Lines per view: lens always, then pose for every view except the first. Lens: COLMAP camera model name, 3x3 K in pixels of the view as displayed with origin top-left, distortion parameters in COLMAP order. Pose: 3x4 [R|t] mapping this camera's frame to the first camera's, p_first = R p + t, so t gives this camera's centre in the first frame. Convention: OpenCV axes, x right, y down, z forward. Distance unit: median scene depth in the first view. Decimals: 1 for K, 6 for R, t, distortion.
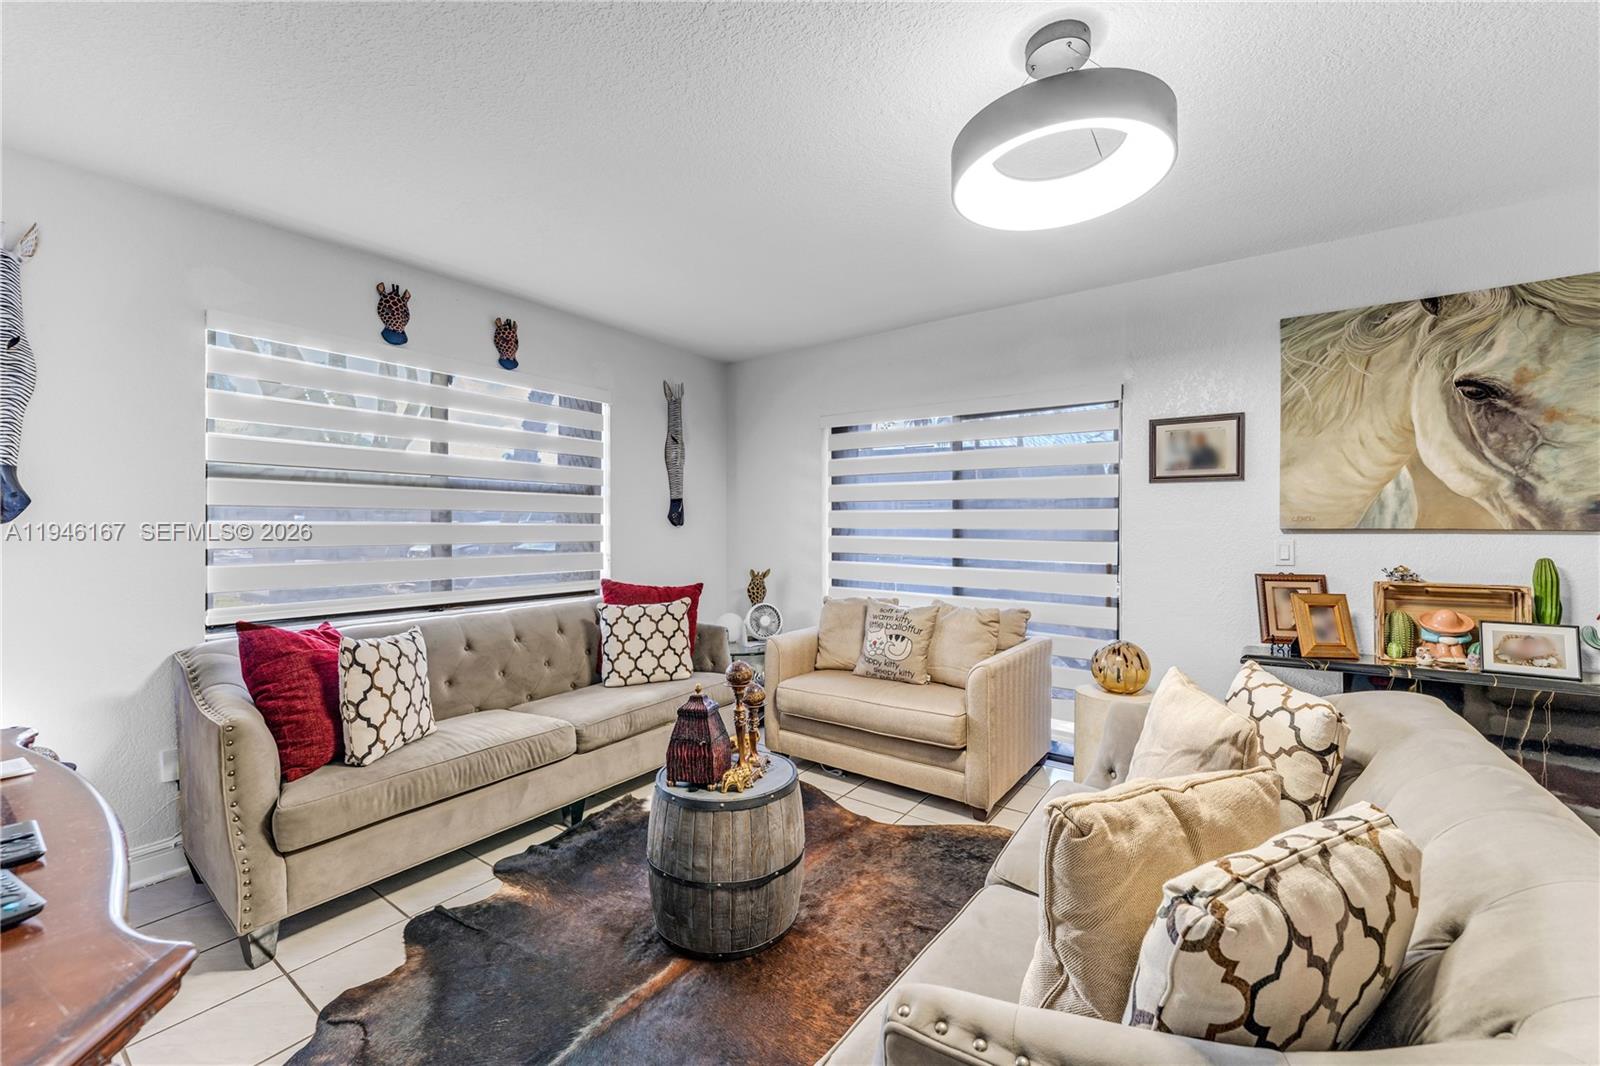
lens RADIAL K [[642.1, 0, 801.4], [0, 642.1, 525.5], [0, 0, 1]] dist [0.003569, 0.000722]
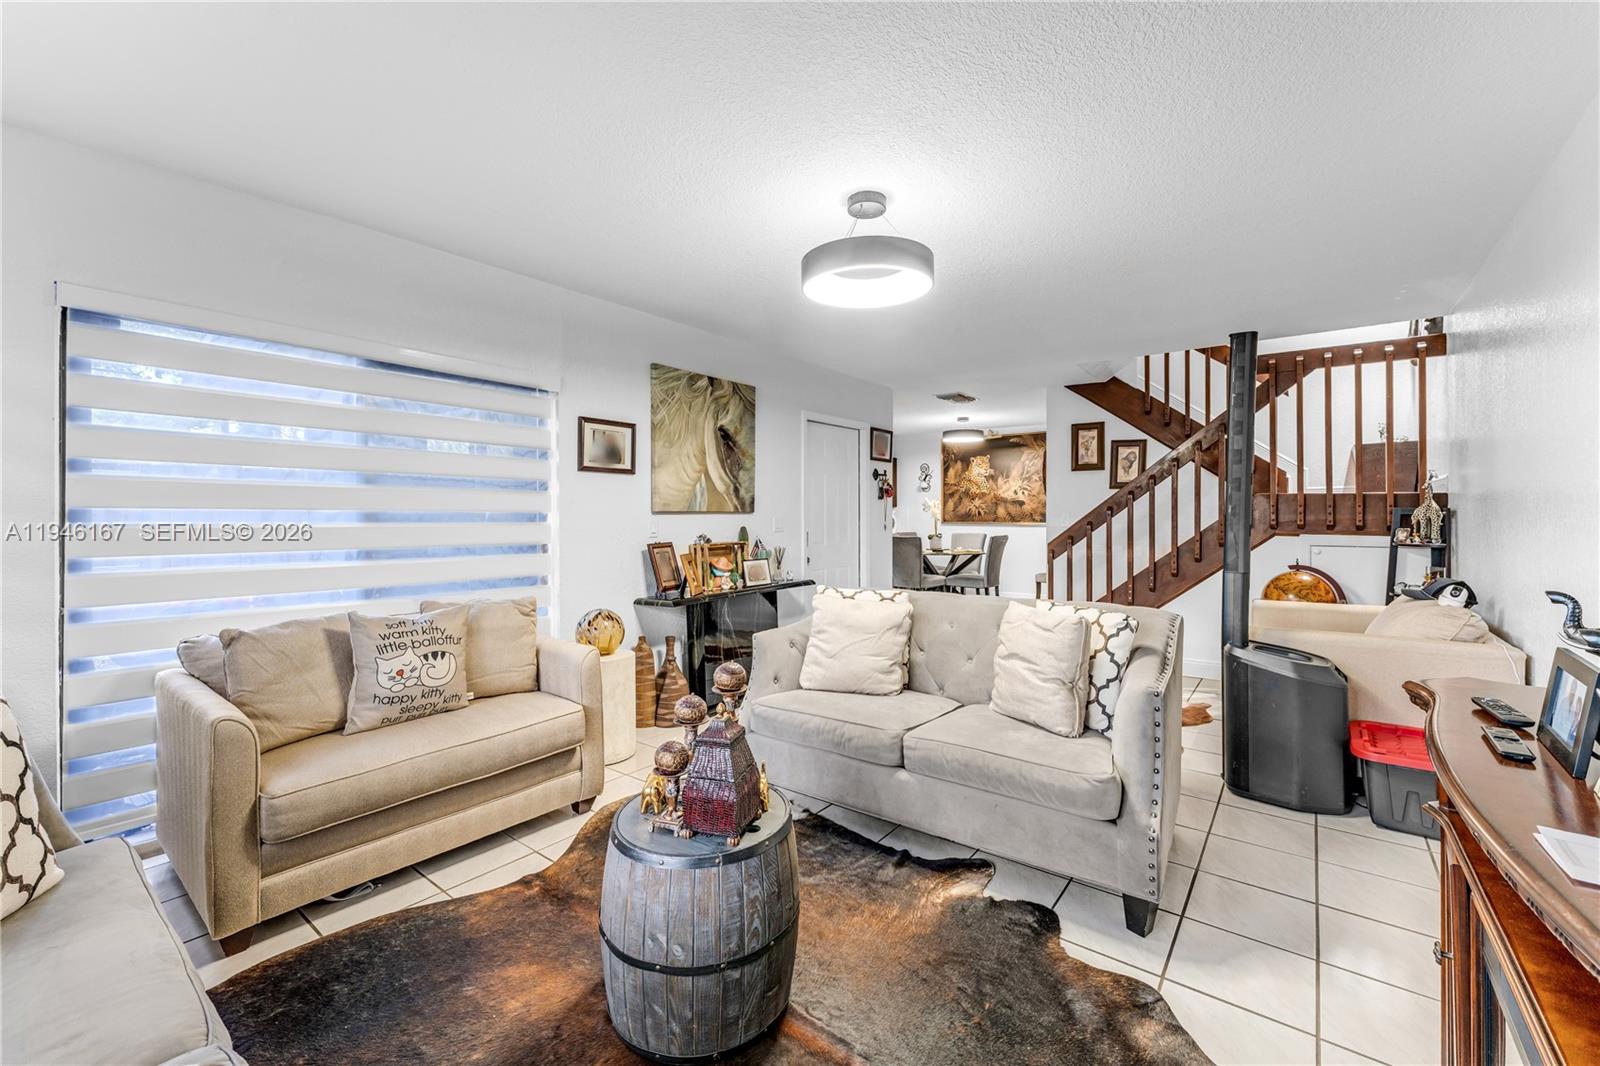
lens RADIAL K [[642.1, 0, 809.8], [0, 642.1, 513.4], [0, 0, 1]] dist [0.003569, 0.000722]
pose [[0.039066, 0.004055, 0.999228, -0.663209], [0.002948, 0.999987, -0.004173, 0.016905], [-0.999232, 0.003109, 0.039054, 0.617637]]
